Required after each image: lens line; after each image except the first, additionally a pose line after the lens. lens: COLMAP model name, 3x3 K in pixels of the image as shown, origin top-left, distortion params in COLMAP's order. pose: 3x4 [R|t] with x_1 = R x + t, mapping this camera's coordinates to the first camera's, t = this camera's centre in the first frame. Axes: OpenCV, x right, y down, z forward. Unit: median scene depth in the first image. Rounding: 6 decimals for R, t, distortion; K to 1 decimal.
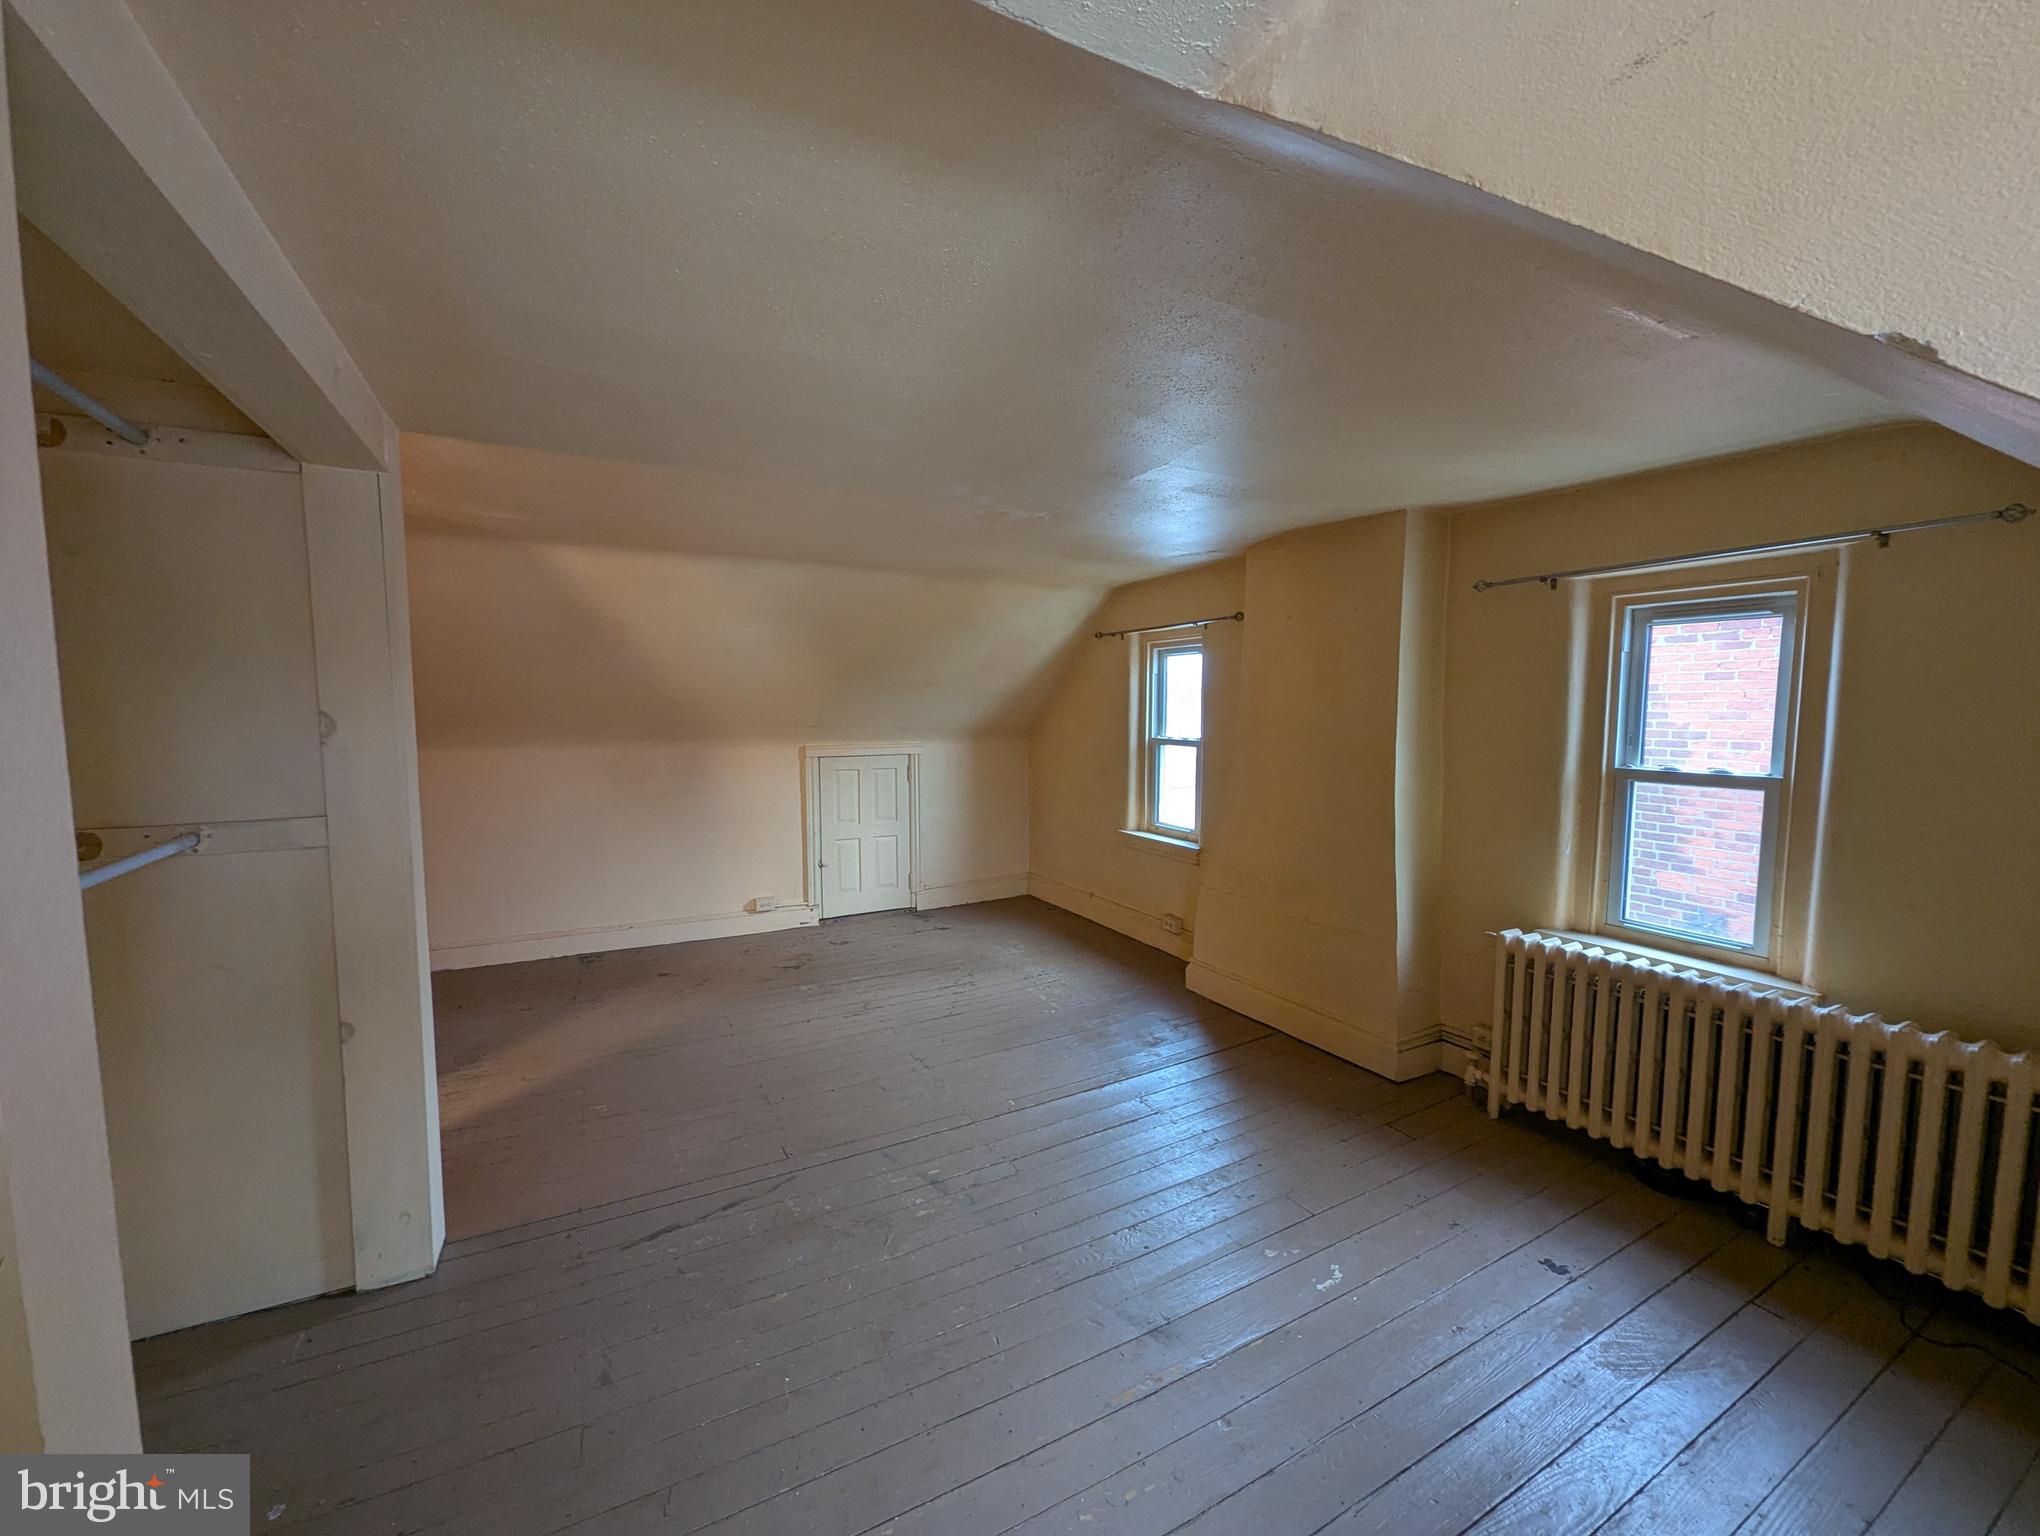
lens RADIAL K [[801.7, 0, 1011.7], [0, 801.7, 778.9], [0, 0, 1]] dist [0.000198, 0.000183]
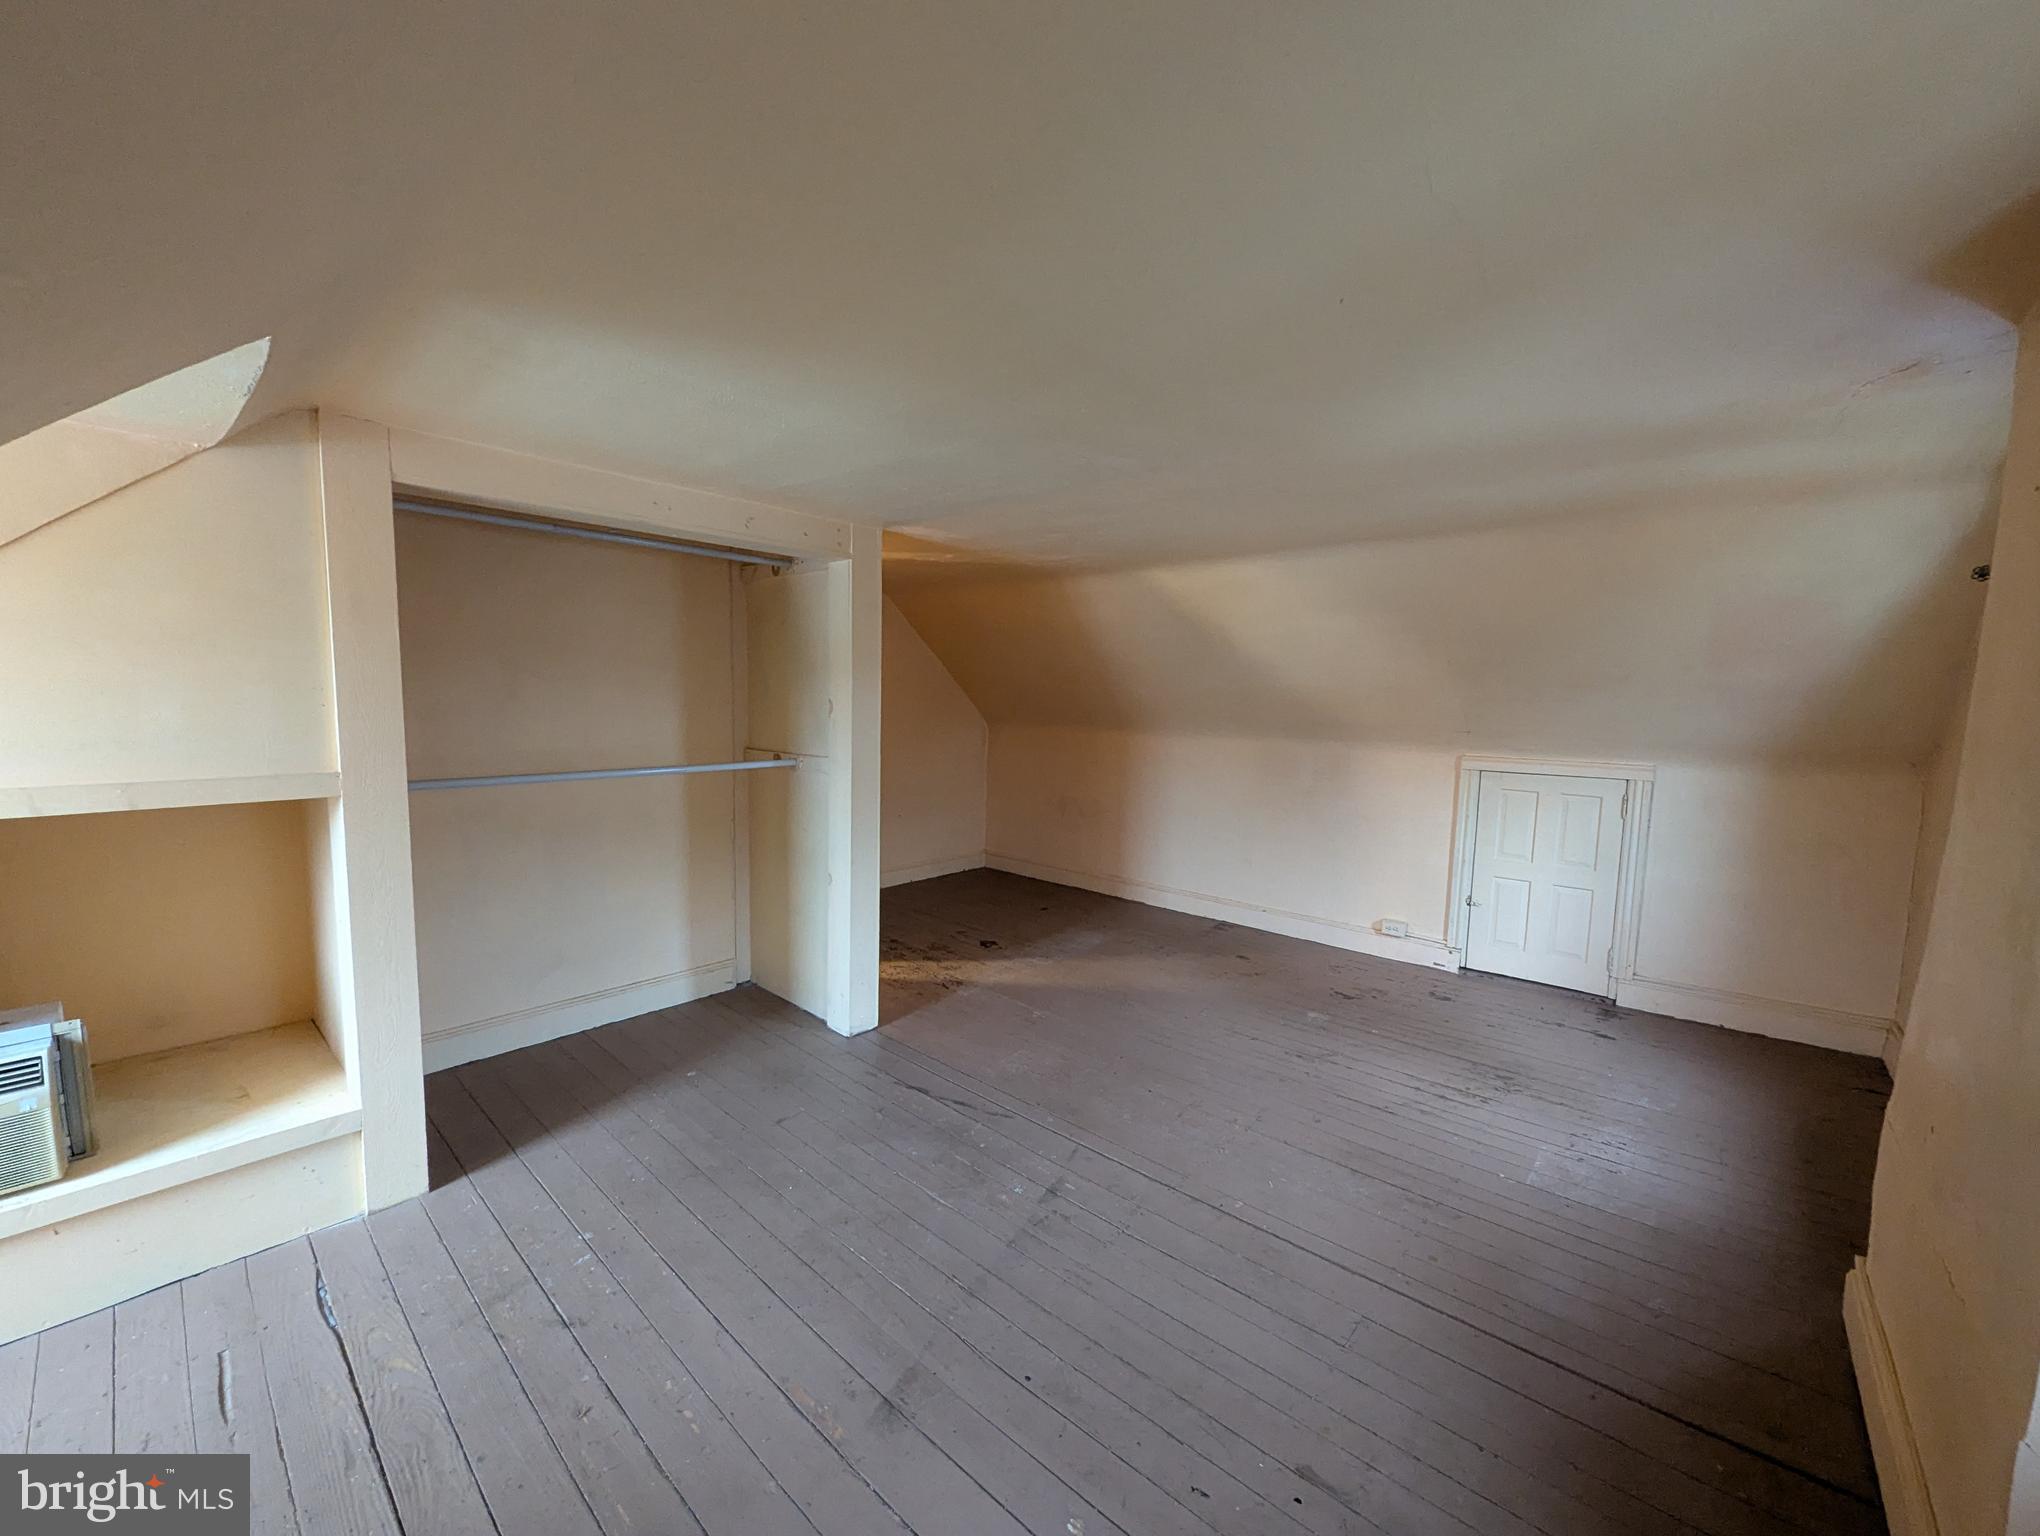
lens RADIAL K [[801.7, 0, 1018.3], [0, 801.7, 771.9], [0, 0, 1]] dist [0.000198, 0.000183]
pose [[0.348843, 0.093241, -0.932531, 0.385277], [-0.103997, 0.992744, 0.060358, -0.028303], [0.931393, 0.075925, 0.356009, 0.298013]]
